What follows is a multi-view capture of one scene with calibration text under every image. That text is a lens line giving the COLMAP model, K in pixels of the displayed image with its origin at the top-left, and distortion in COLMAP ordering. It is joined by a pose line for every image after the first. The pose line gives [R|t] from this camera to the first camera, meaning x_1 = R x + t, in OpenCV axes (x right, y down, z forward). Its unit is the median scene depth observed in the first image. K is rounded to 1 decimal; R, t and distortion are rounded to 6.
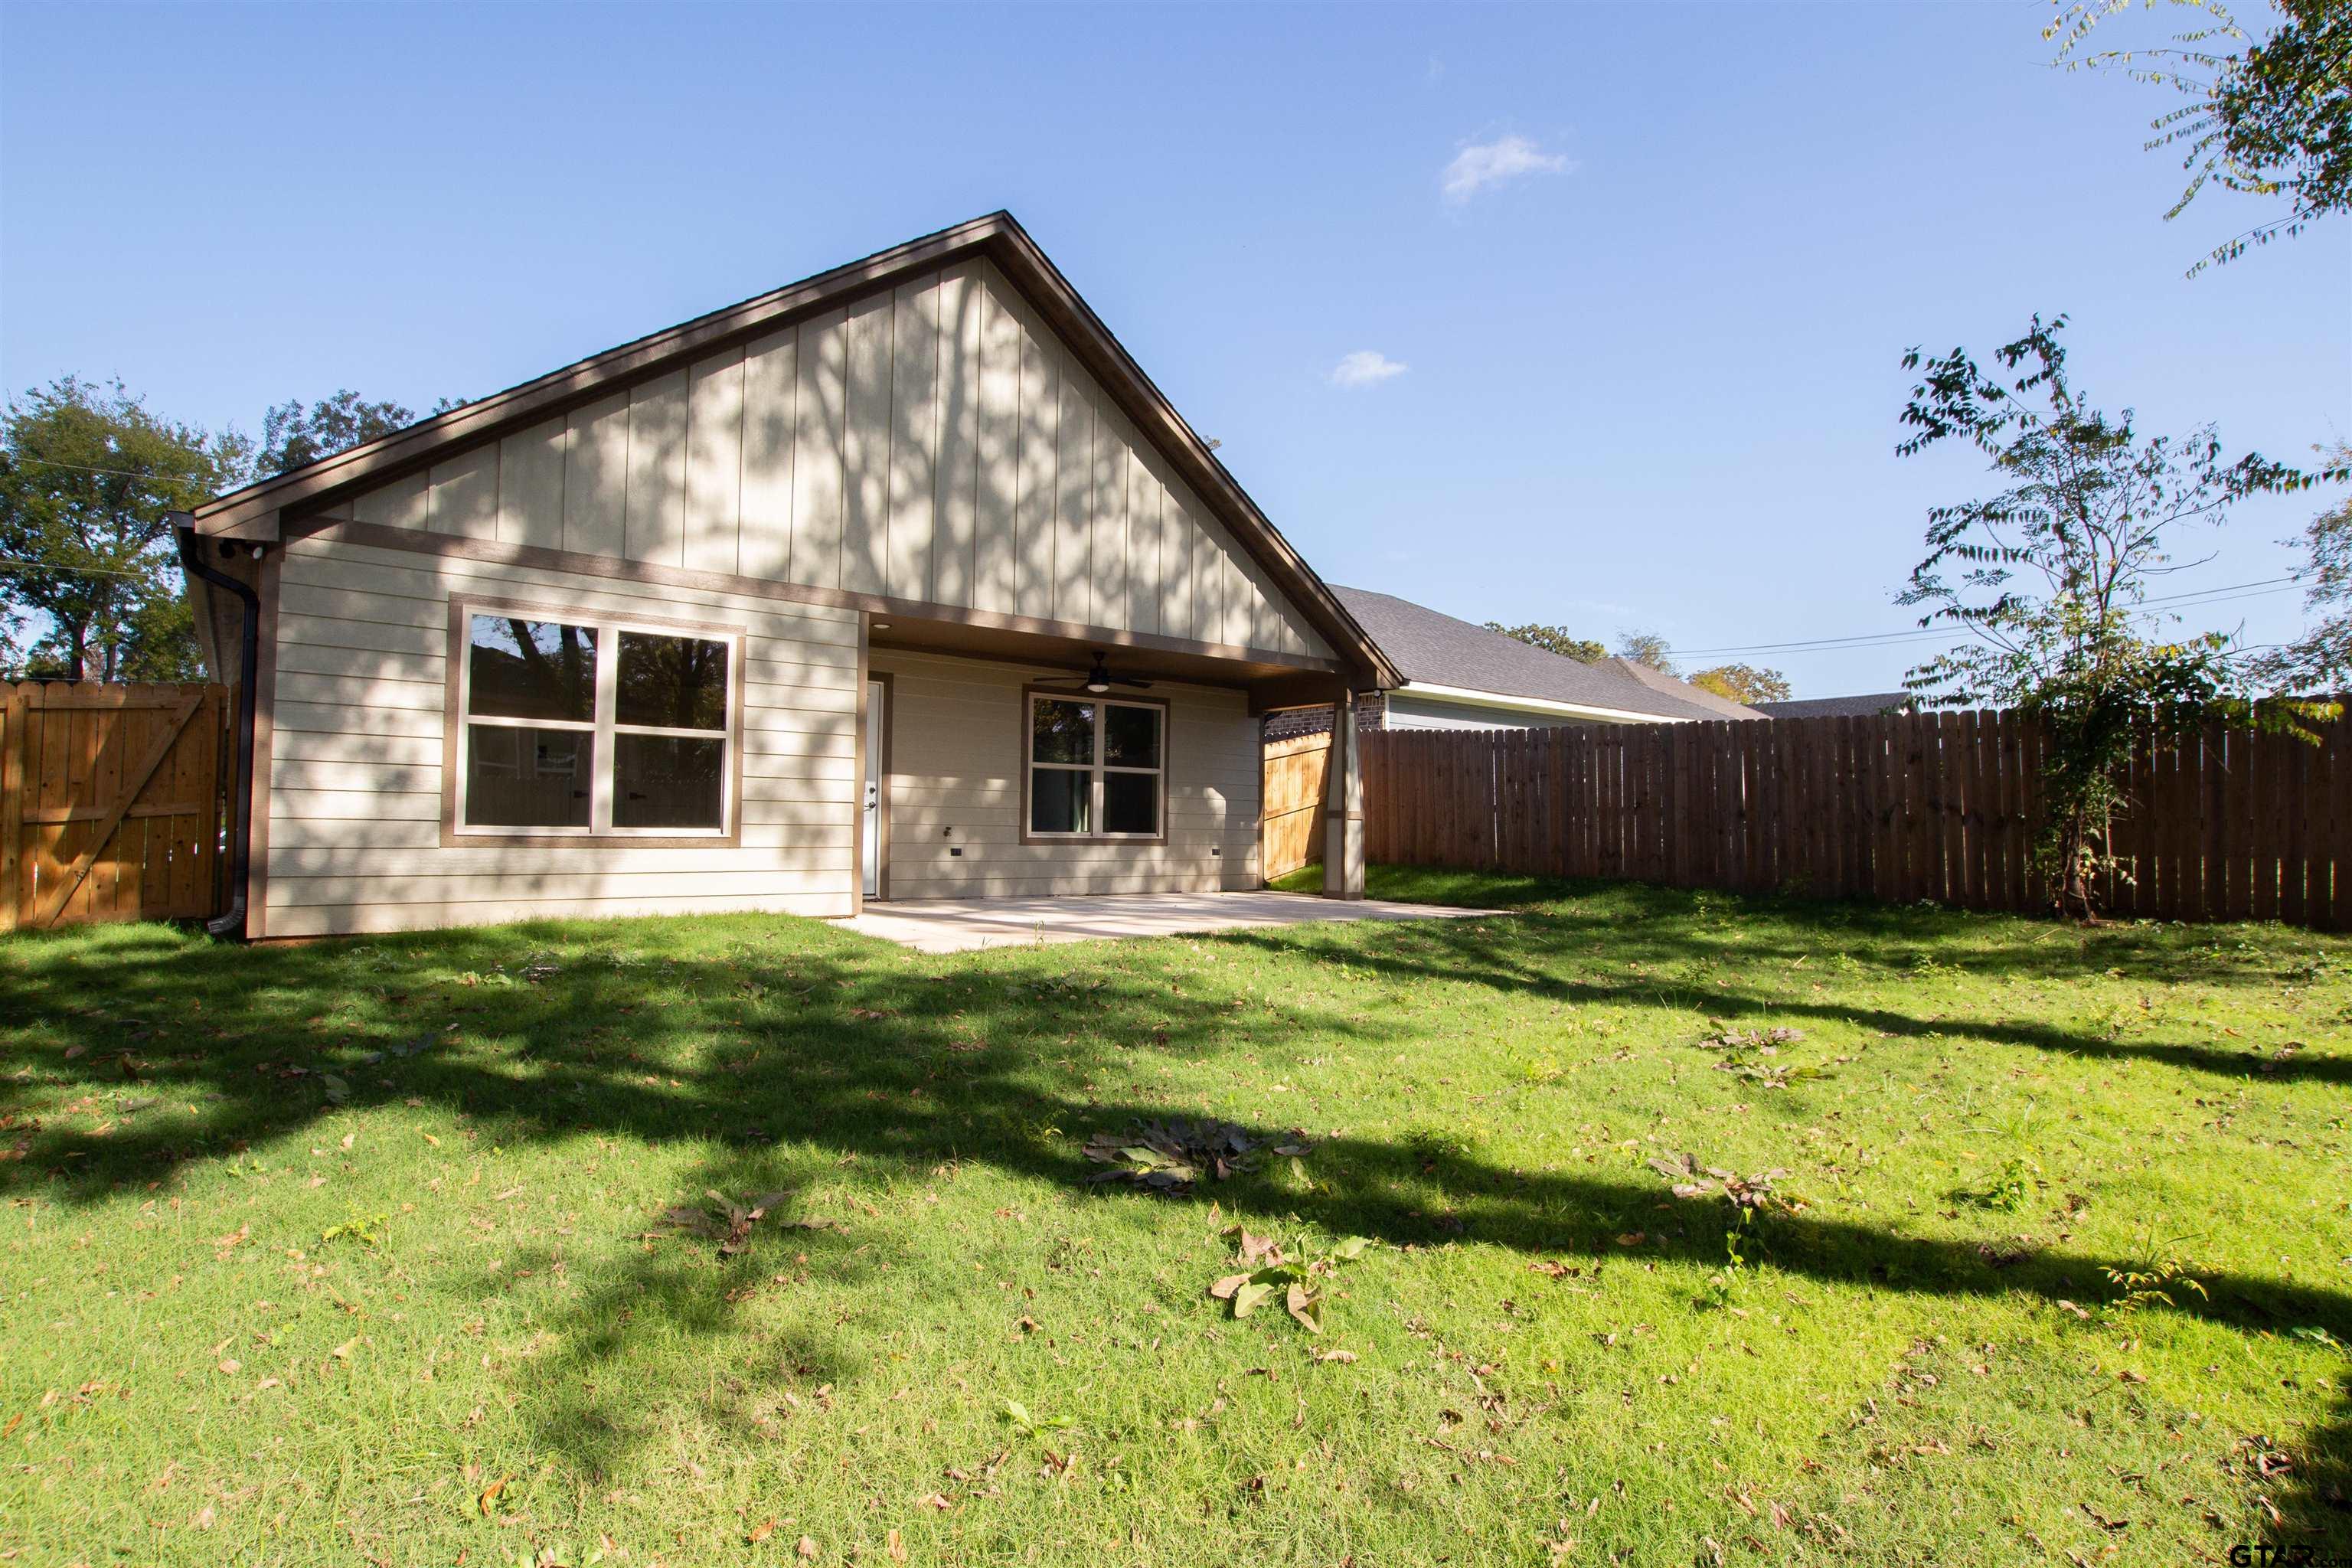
lens RADIAL K [[1143.8, 0, 1176.1], [0, 1143.8, 778.0], [0, 0, 1]] dist [-0.032413, 0.002351]
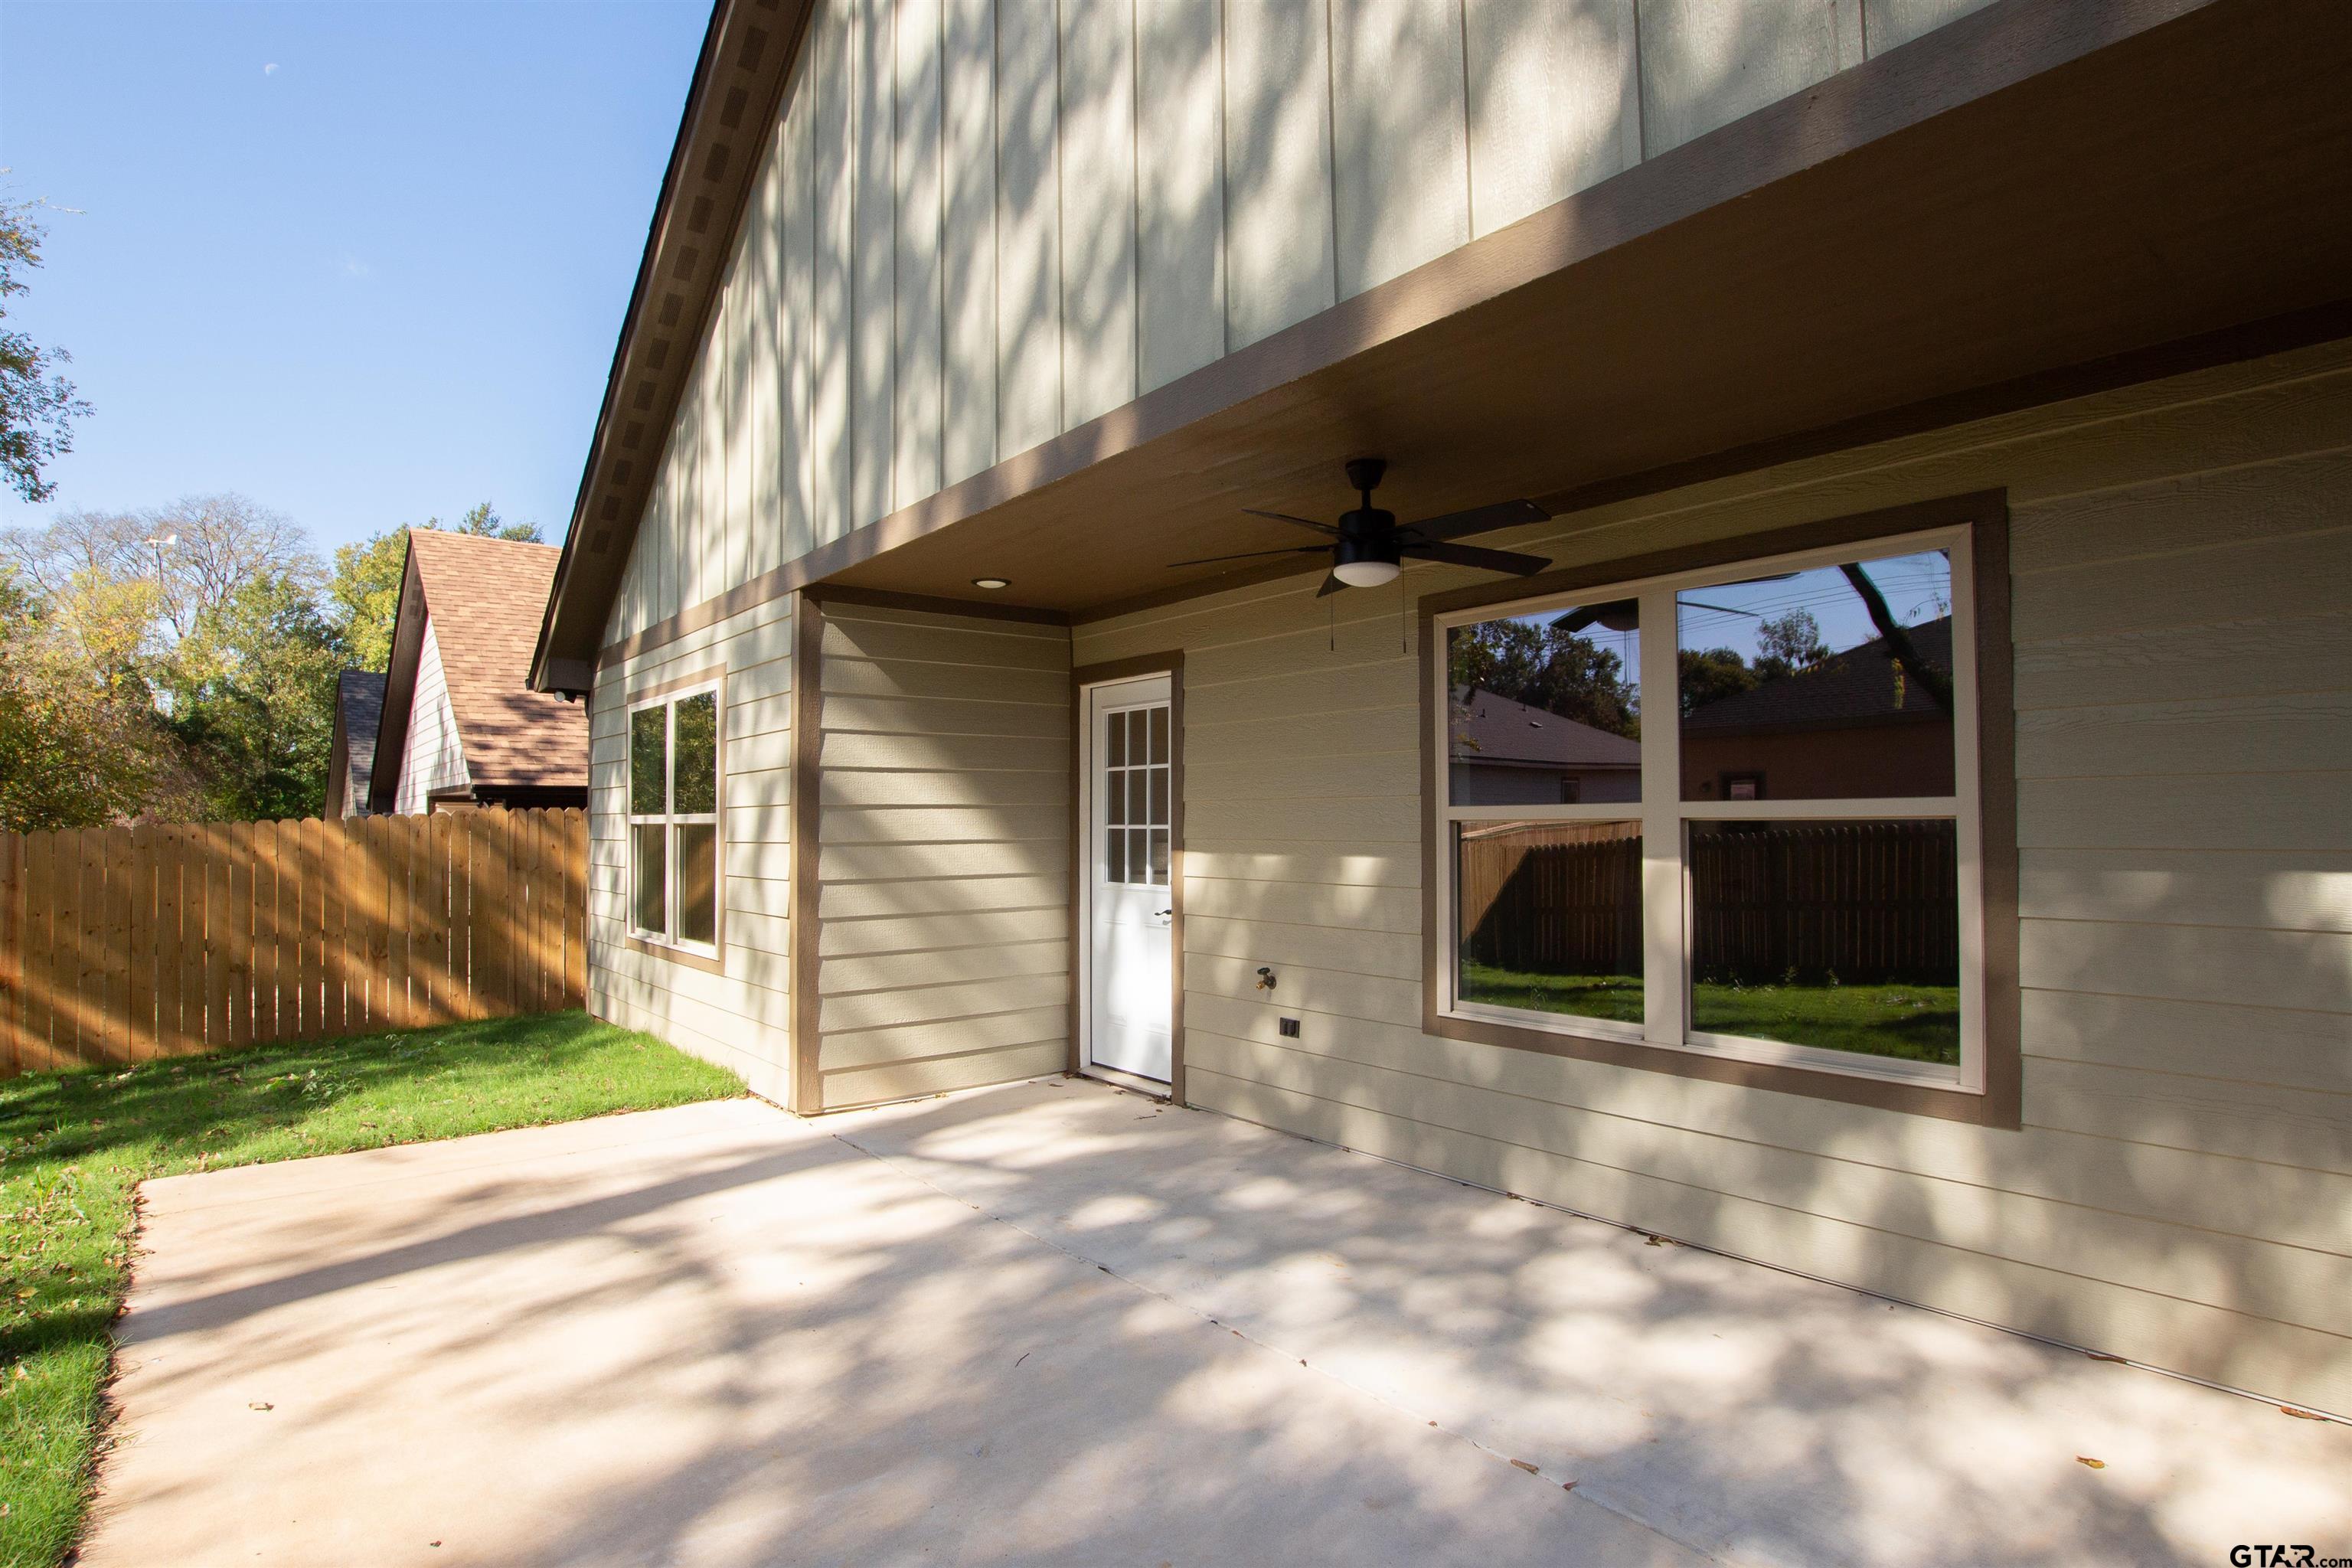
lens RADIAL K [[1251.2, 0, 1179.5], [0, 1251.2, 802.8], [0, 0, 1]] dist [-0.017182, 0.000096]
pose [[-0.037635, -0.039446, -0.998513, 0.289675], [0.038954, 0.998403, -0.040910, -0.002650], [0.998532, -0.040435, -0.036039, 0.982297]]
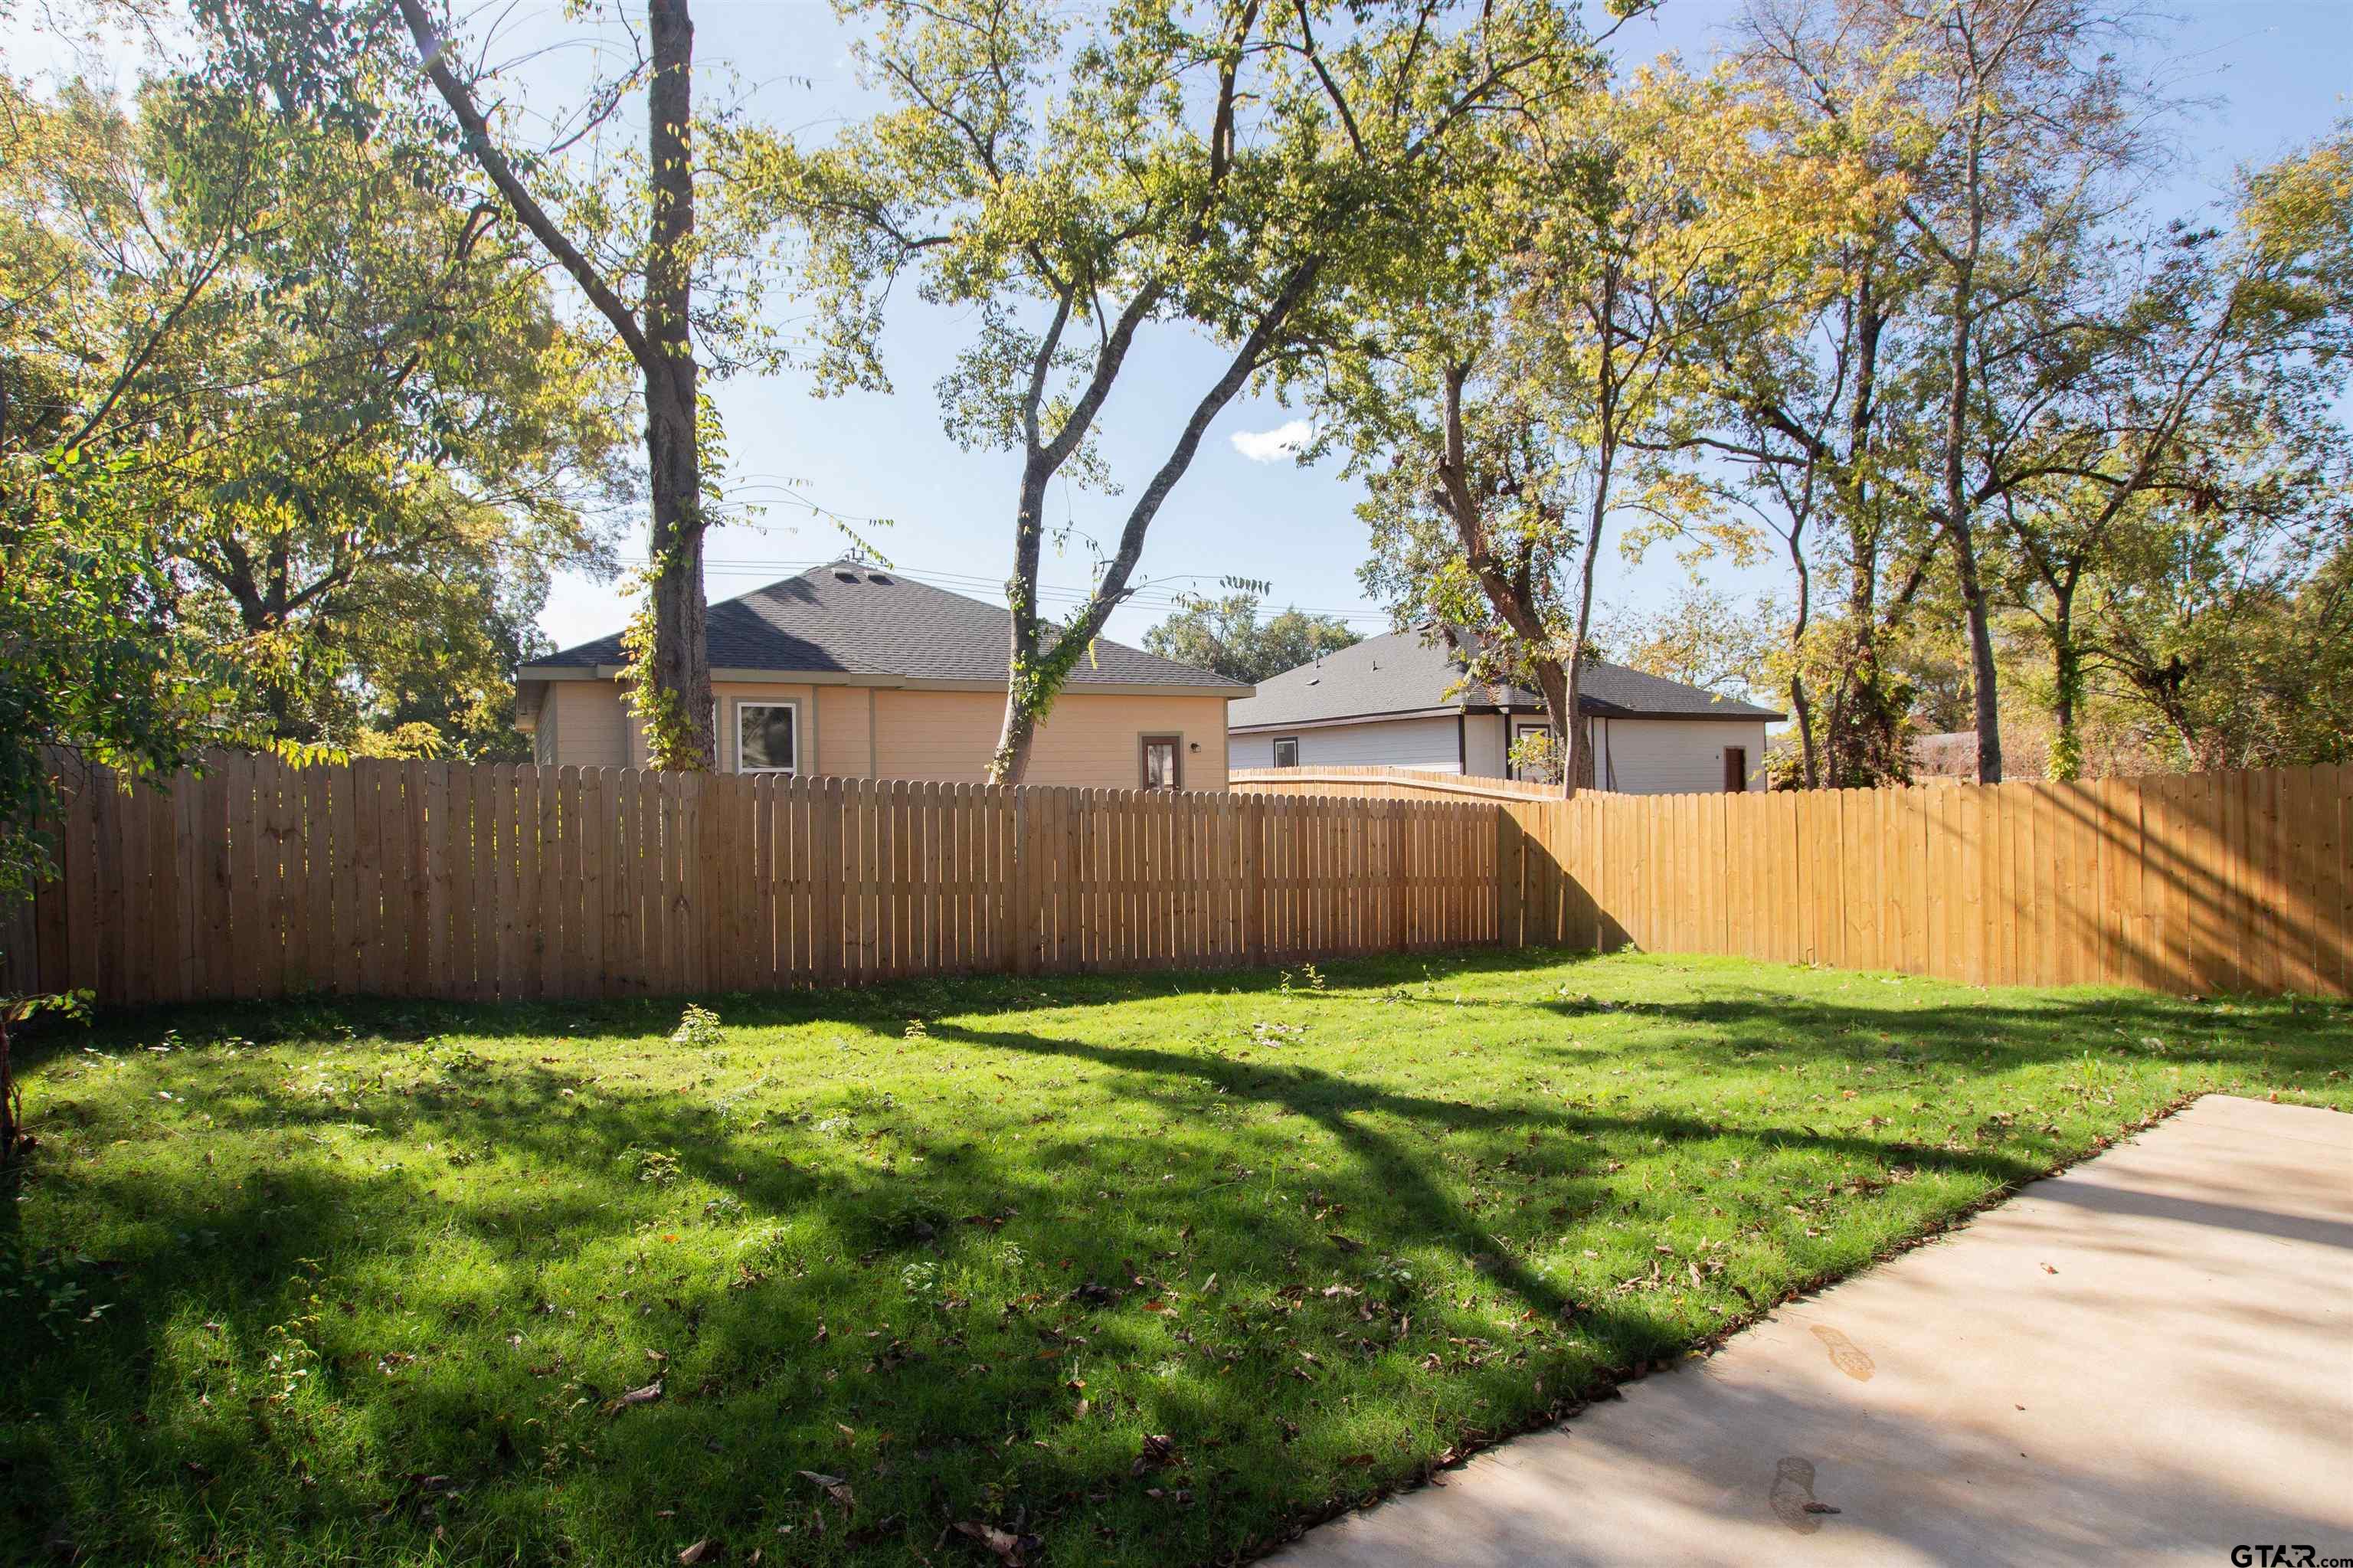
lens RADIAL K [[1170.9, 0, 1171.5], [0, 1170.9, 782.2], [0, 0, 1]] dist [-0.017480, -0.000829]
pose [[-0.993410, -0.002686, 0.114583, 0.218164], [-0.006695, 0.999378, -0.034614, -0.006230], [-0.114418, -0.035153, -0.992810, 1.098823]]
